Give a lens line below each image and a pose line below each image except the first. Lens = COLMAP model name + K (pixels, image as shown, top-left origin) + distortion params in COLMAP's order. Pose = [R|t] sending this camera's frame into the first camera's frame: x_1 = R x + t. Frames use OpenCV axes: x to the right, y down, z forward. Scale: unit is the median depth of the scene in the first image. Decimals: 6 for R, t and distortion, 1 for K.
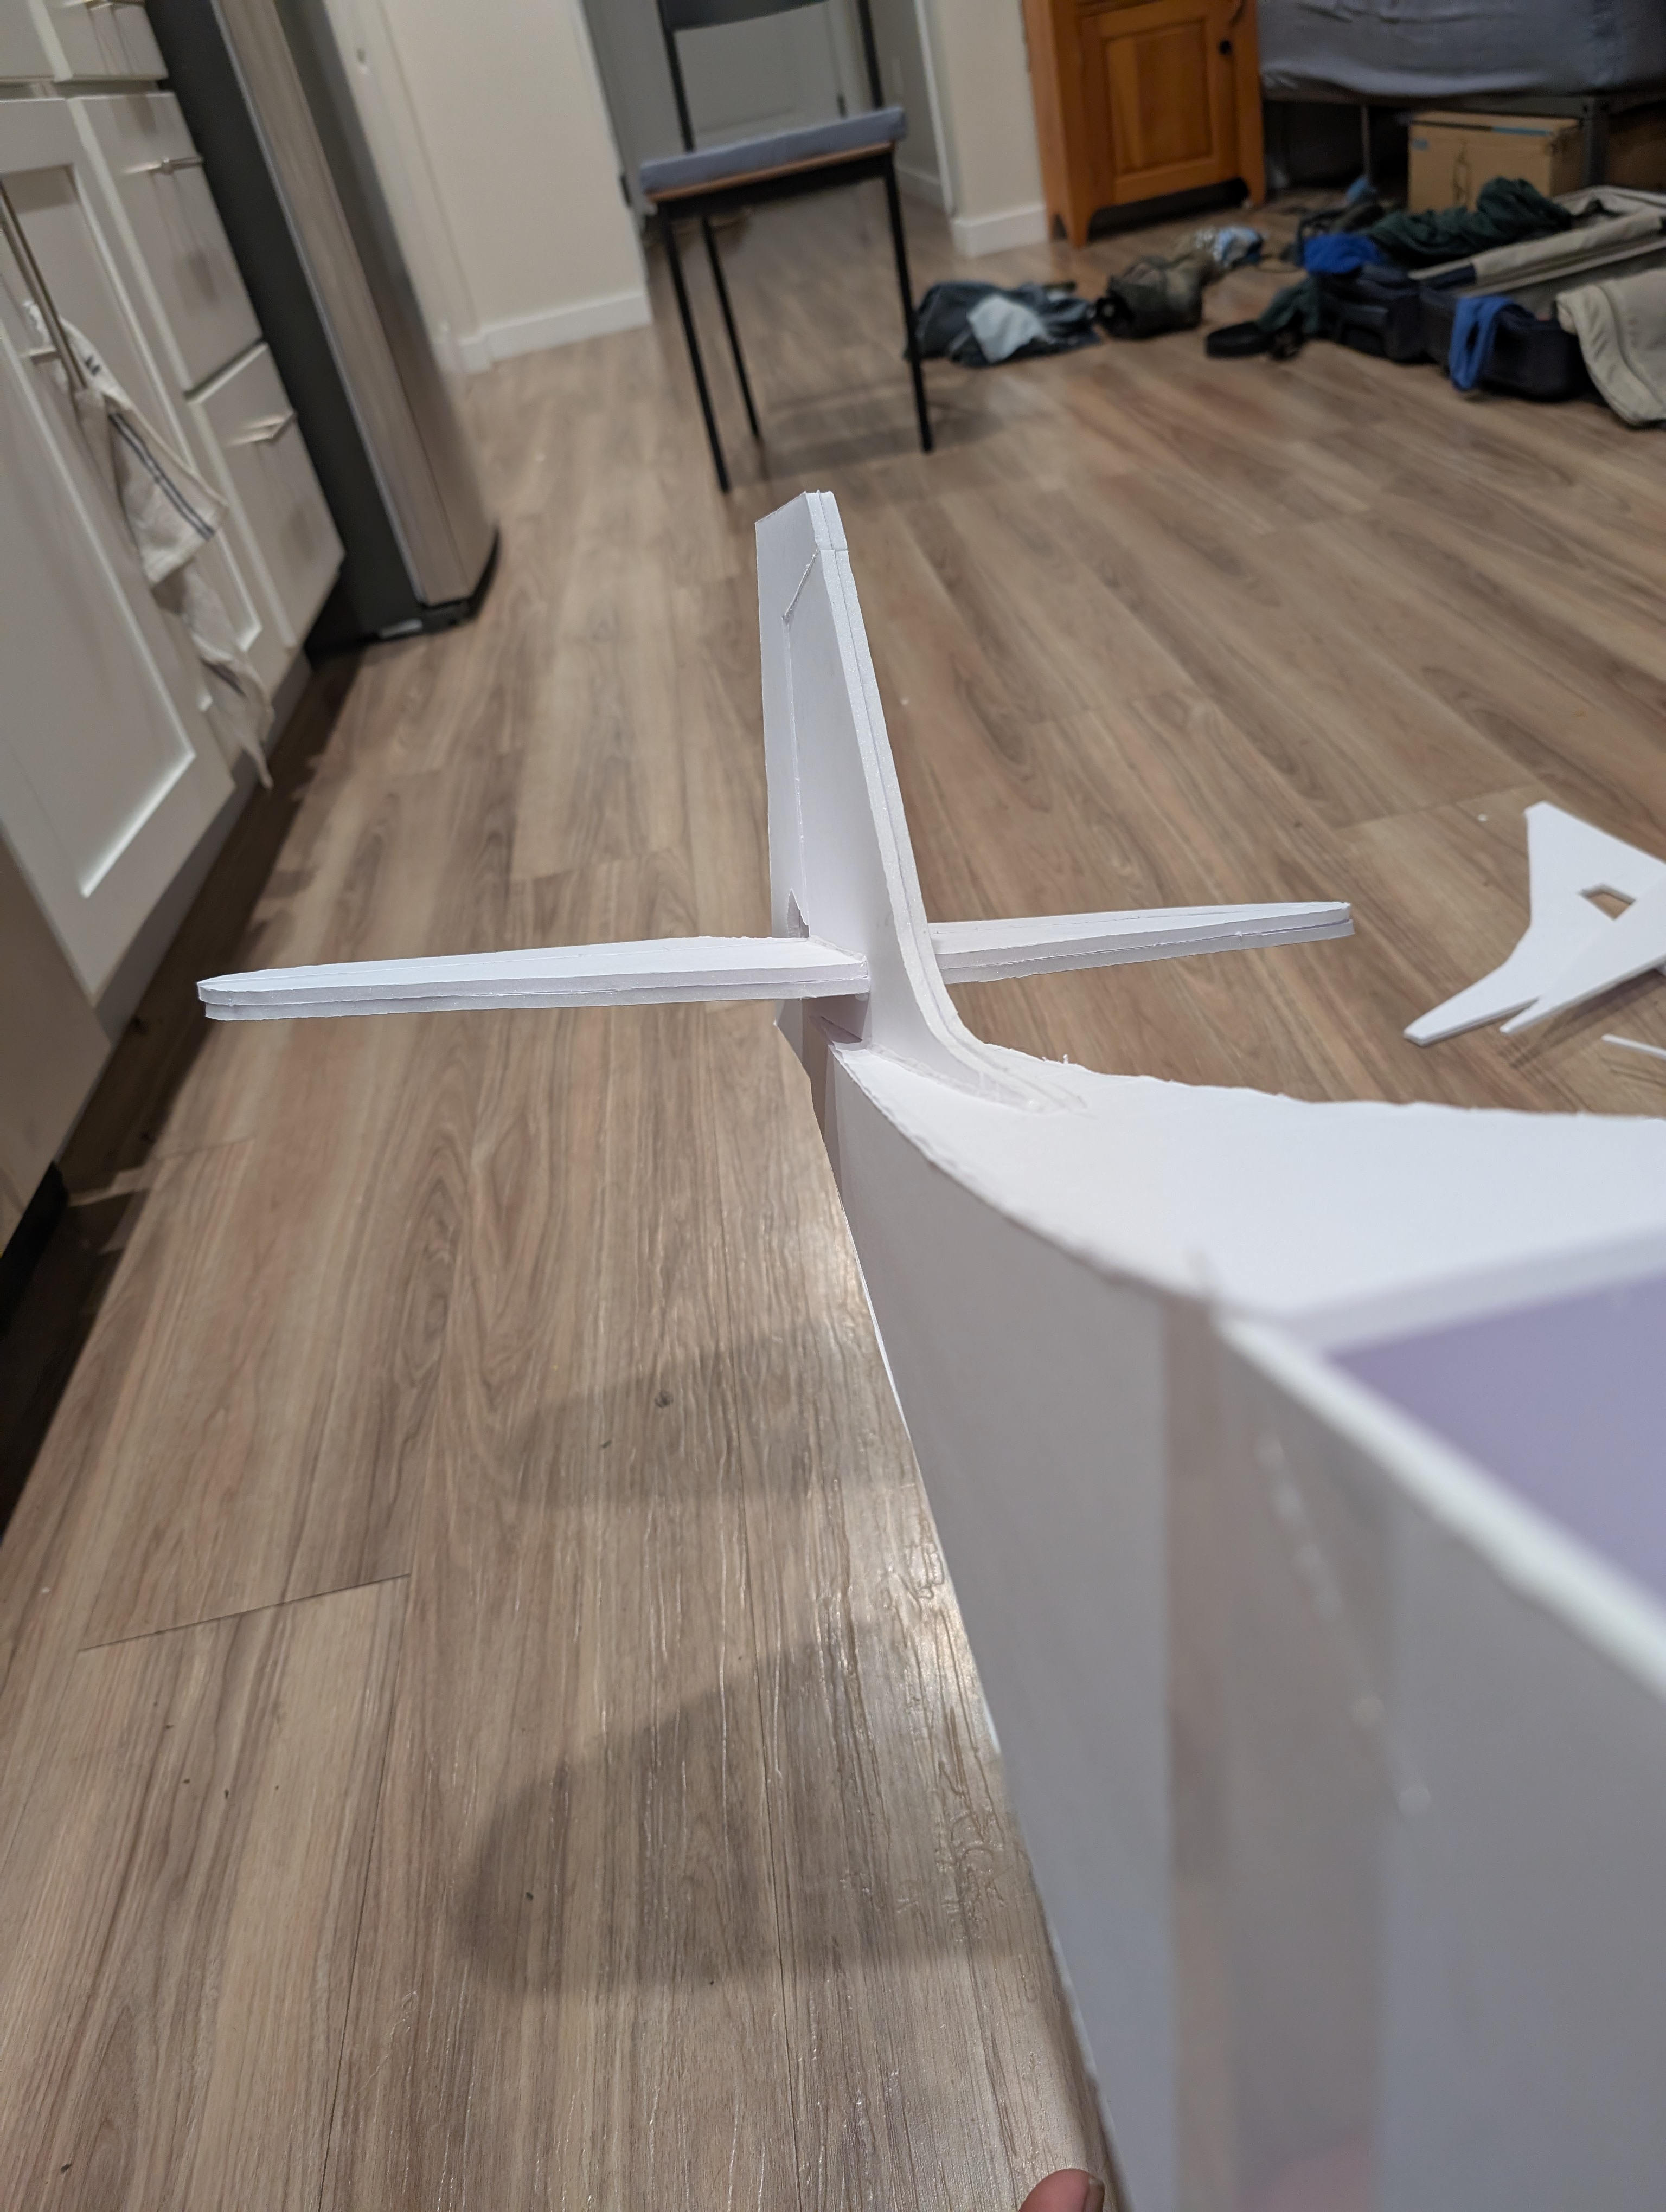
lens RADIAL K [[1651.6, 0, 833.0], [0, 1651.6, 1106.0], [0, 0, 1]] dist [-0.005187, 0.004733]
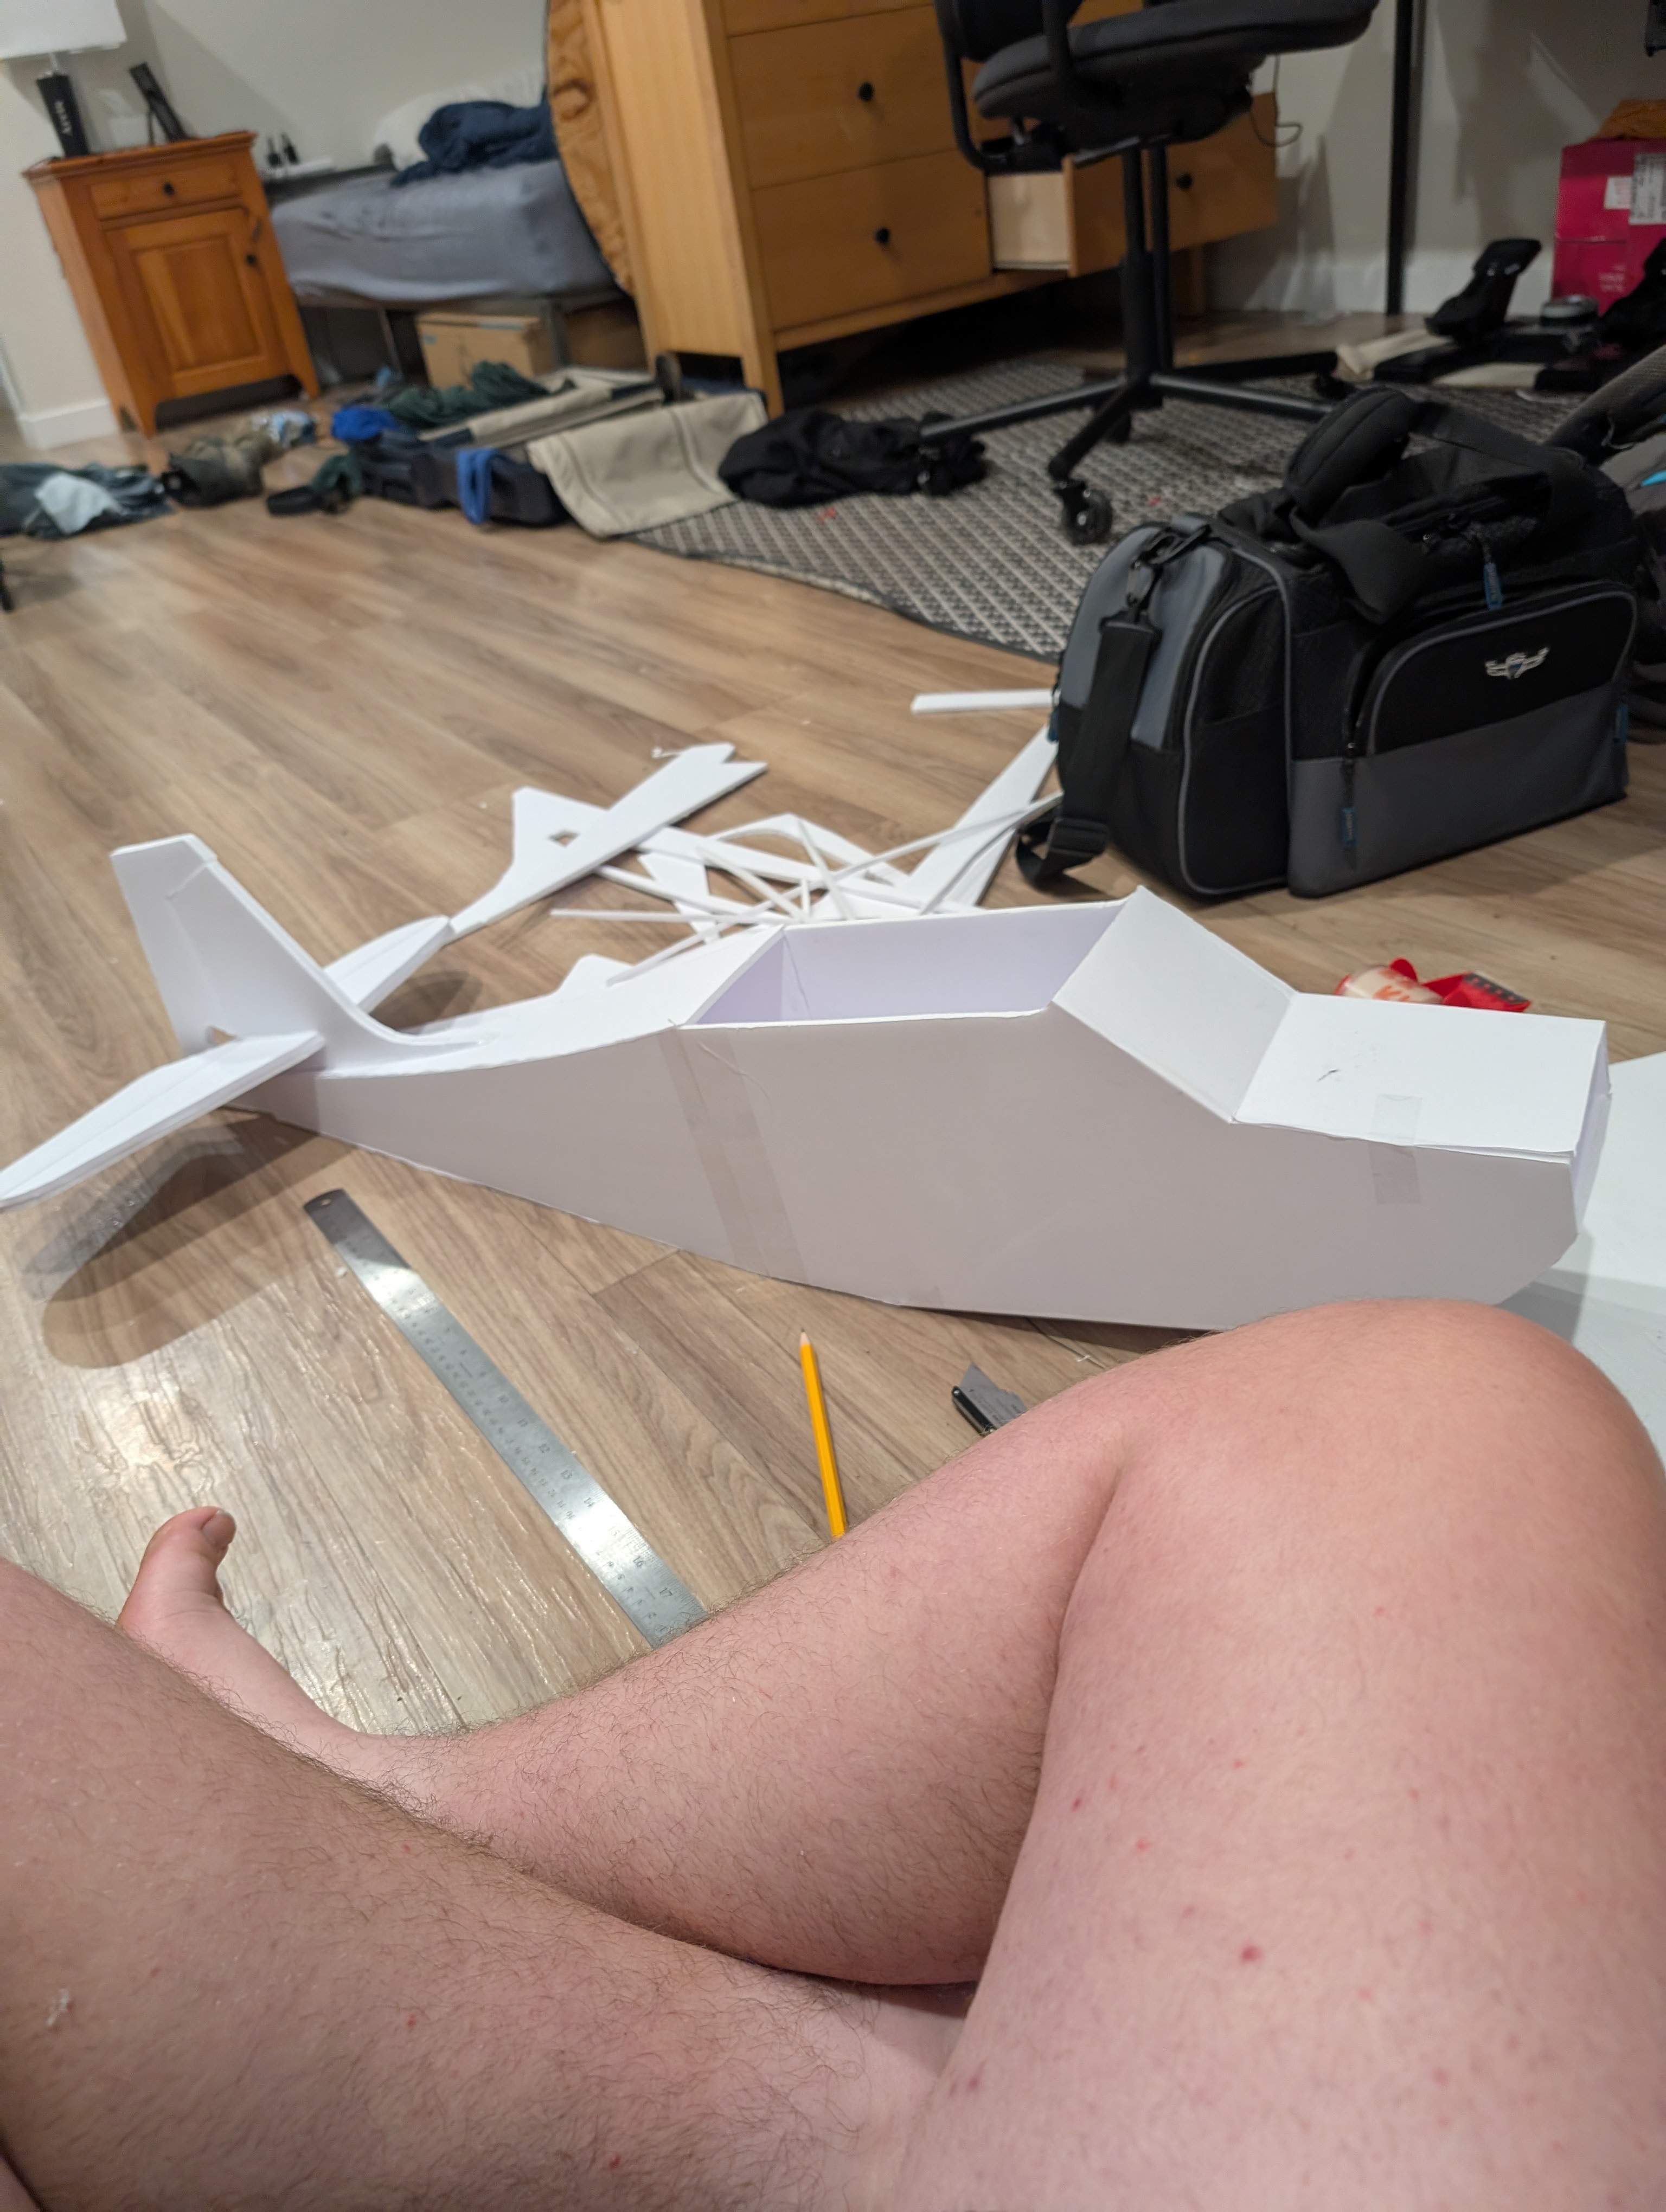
lens RADIAL K [[1651.6, 0, 833.0], [0, 1651.6, 1106.0], [0, 0, 1]] dist [-0.005187, 0.004733]
pose [[0.888738, -0.191541, 0.416480, 0.028172], [0.233743, 0.970892, -0.052272, 0.093252], [-0.394345, 0.143805, 0.907641, -0.122029]]
